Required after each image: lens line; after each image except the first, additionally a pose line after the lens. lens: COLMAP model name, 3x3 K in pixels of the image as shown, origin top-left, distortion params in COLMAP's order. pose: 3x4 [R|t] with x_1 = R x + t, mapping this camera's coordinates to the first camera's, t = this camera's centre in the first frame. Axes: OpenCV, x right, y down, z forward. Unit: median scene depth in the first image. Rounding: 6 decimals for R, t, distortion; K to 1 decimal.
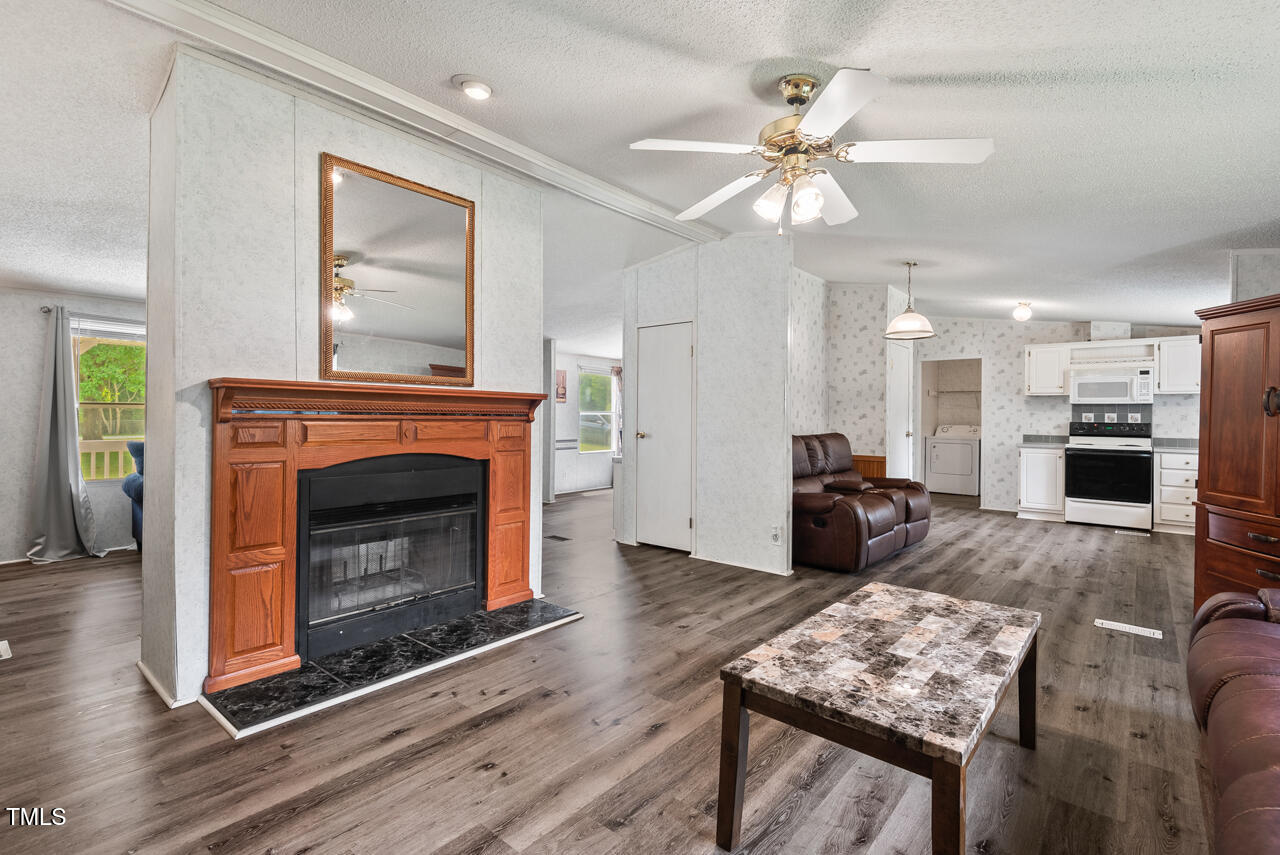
lens RADIAL K [[586.9, 0, 638.3], [0, 586.9, 422.5], [0, 0, 1]] dist [0.025927, -0.013028]
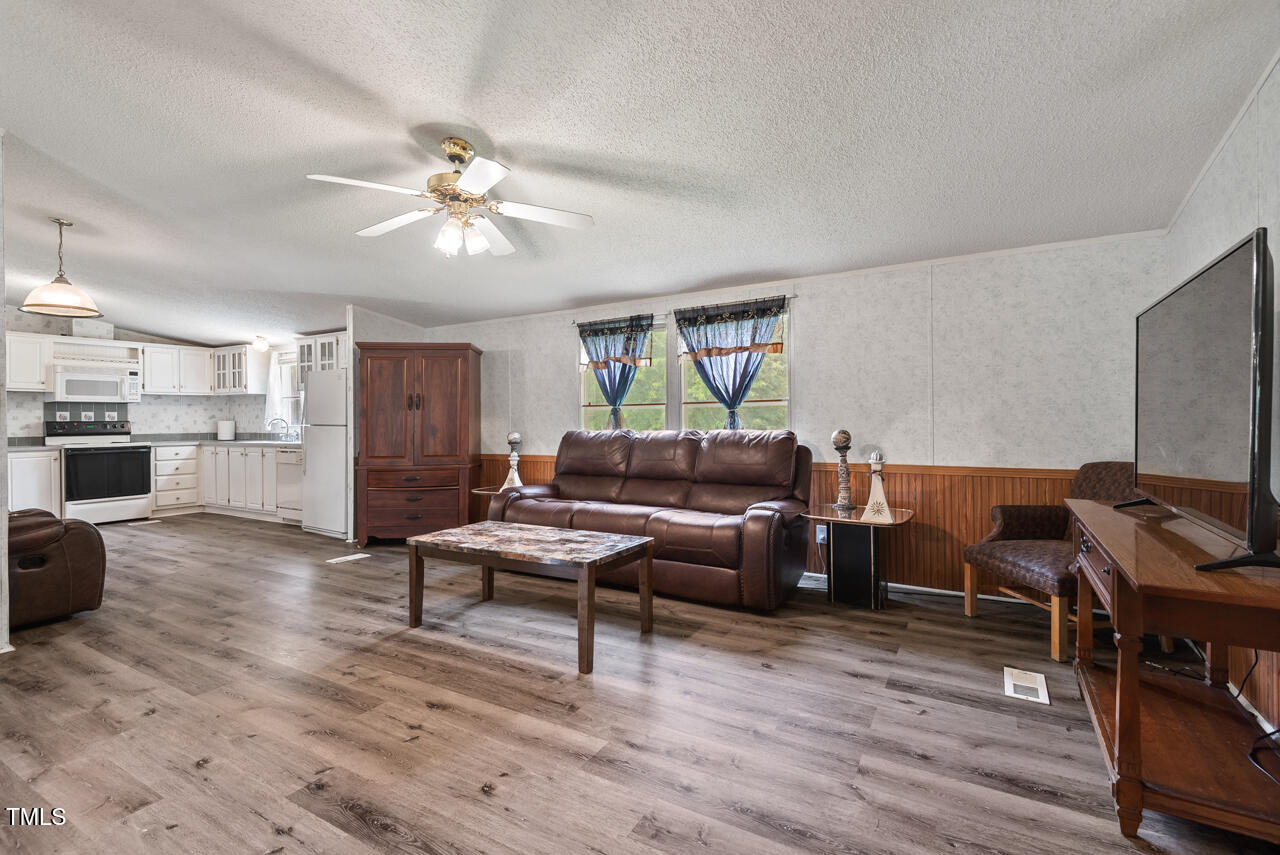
lens RADIAL K [[586.9, 0, 638.3], [0, 586.9, 422.5], [0, 0, 1]] dist [0.025927, -0.013028]
pose [[-0.168660, -0.014365, 0.985570, -0.589272], [0.021596, 0.999600, 0.018265, 0.006992], [-0.985438, 0.024365, -0.168282, 0.460039]]
